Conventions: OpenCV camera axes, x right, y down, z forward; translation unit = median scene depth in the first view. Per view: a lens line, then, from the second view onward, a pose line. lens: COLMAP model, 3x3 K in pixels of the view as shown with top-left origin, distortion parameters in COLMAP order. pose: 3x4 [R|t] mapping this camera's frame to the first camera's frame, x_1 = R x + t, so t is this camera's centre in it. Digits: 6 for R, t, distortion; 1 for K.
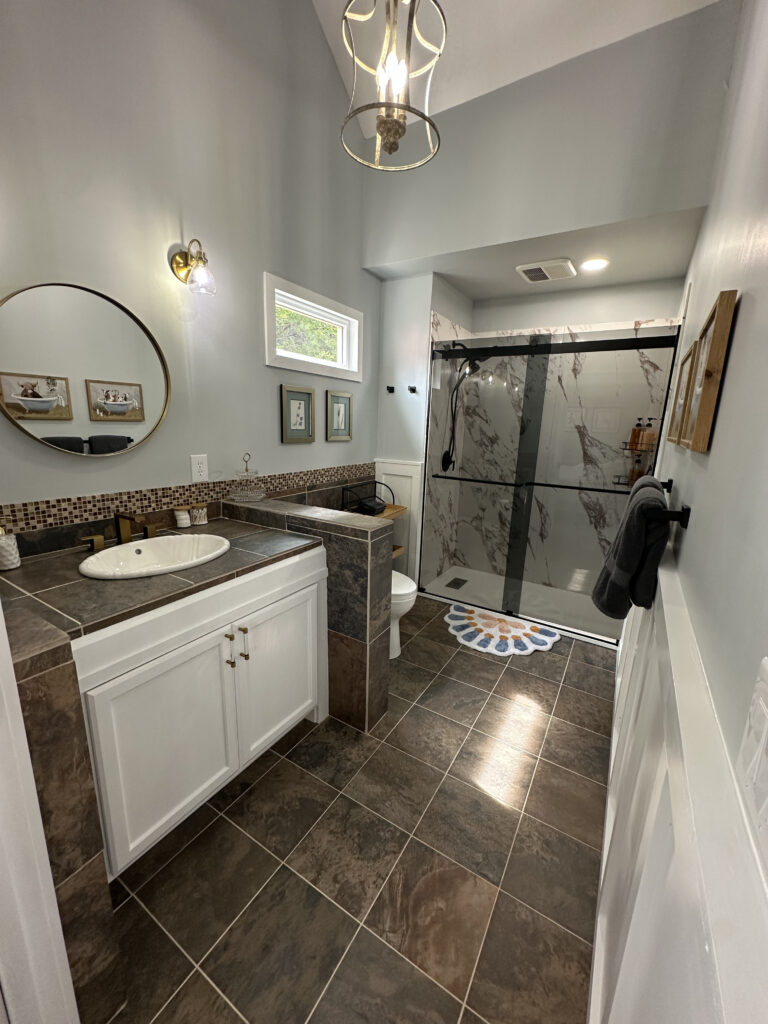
lens RADIAL K [[408.8, 0, 383.6], [0, 408.8, 513.4], [0, 0, 1]] dist [-0.003342, 0.000797]
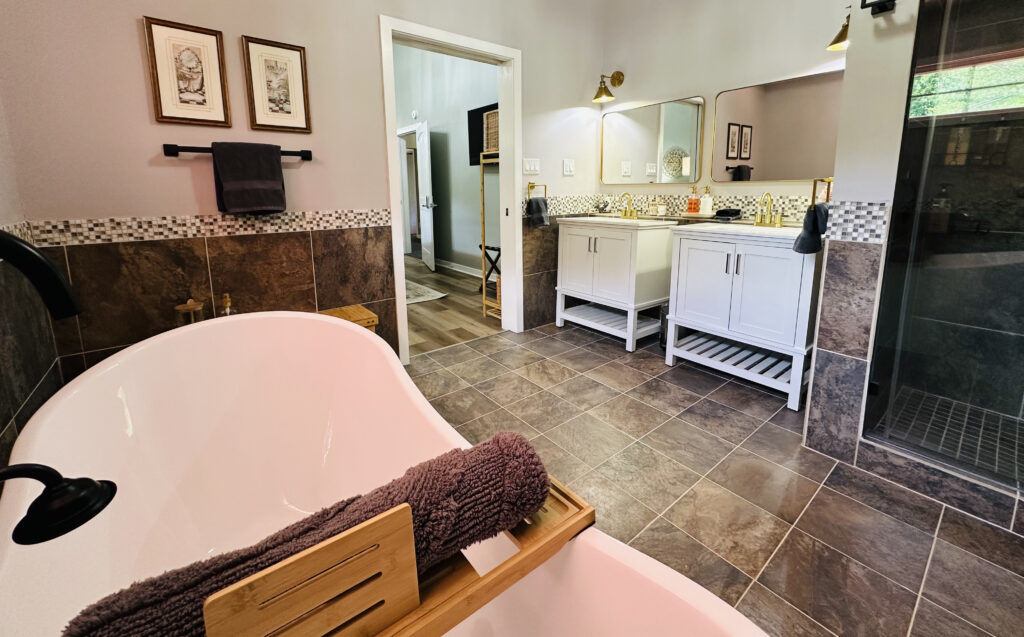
lens RADIAL K [[406.4, 0, 506.9], [0, 406.4, 251.7], [0, 0, 1]] dist [0.000311, 0.000054]
pose [[0.359757, -0.174501, 0.916583, -1.258591], [0.222319, 0.970094, 0.097429, -0.033665], [-0.906173, 0.168723, 0.387793, 0.610964]]
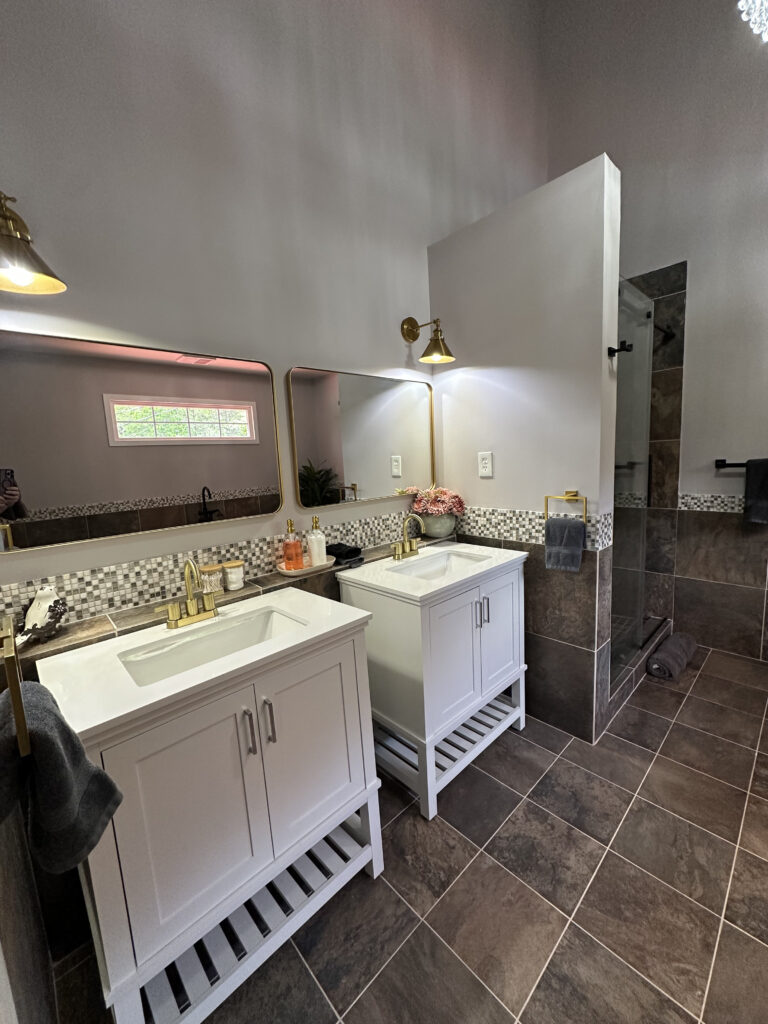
lens RADIAL K [[408.8, 0, 382.9], [0, 408.8, 511.0], [0, 0, 1]] dist [-0.003342, 0.000797]
pose [[-0.963281, -0.014143, 0.268124, 0.034185], [0.082510, 0.934696, 0.345738, -0.275564], [-0.255504, 0.355165, -0.899208, 1.265204]]
